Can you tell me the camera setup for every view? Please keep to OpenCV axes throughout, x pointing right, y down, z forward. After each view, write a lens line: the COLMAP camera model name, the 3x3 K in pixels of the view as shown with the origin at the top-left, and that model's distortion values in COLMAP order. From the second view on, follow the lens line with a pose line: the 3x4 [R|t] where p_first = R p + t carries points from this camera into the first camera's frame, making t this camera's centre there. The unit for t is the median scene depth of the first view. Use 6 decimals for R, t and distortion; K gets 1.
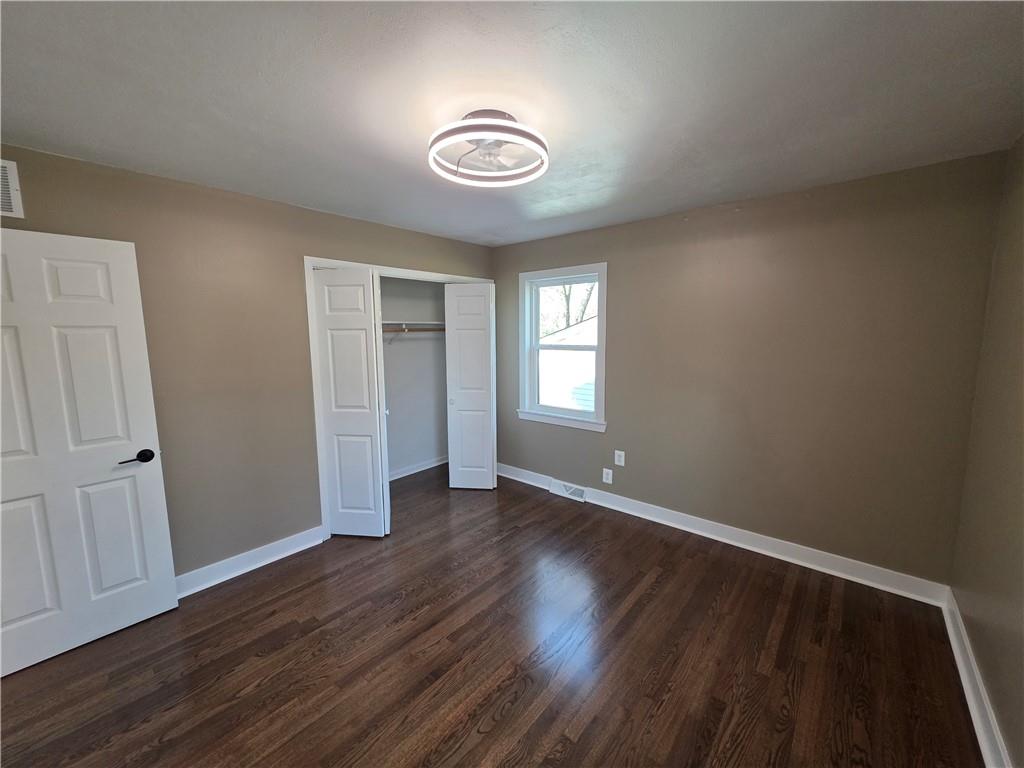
lens RADIAL K [[407.1, 0, 511.9], [0, 407.1, 380.4], [0, 0, 1]] dist [0.000424, -0.000019]
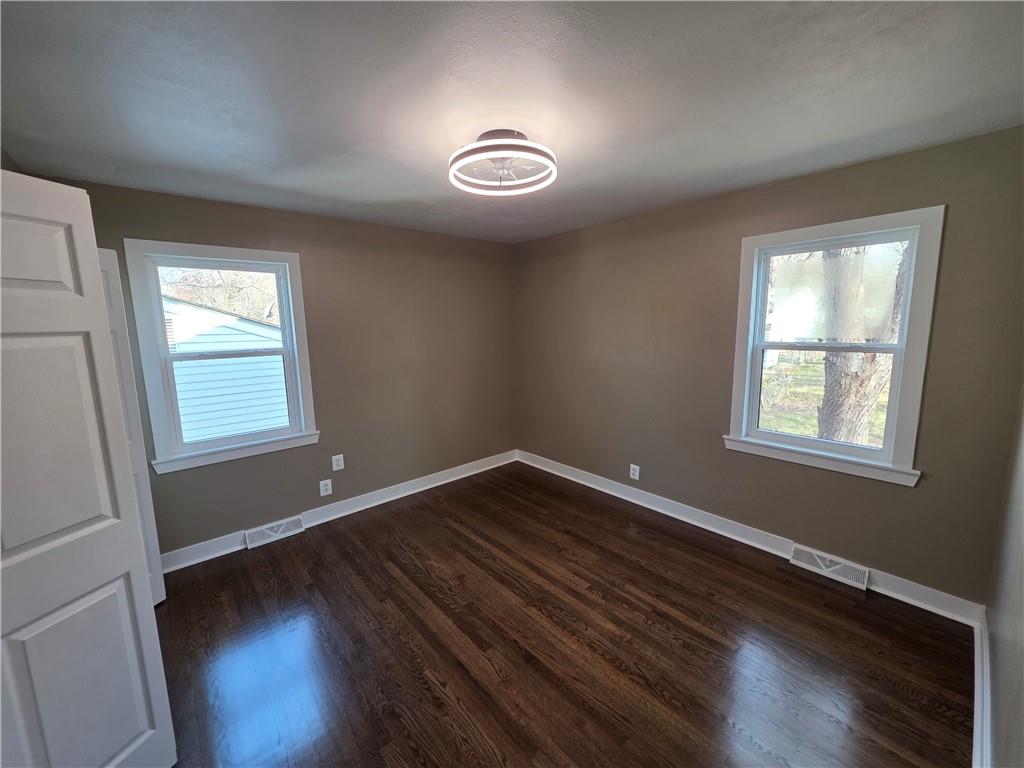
lens RADIAL K [[407.1, 0, 511.9], [0, 407.1, 380.4], [0, 0, 1]] dist [0.000424, -0.000019]
pose [[0.141676, -0.136637, 0.980438, -0.906773], [0.137758, 0.983512, 0.117159, -0.084426], [-0.980281, 0.118465, 0.158163, 0.648660]]
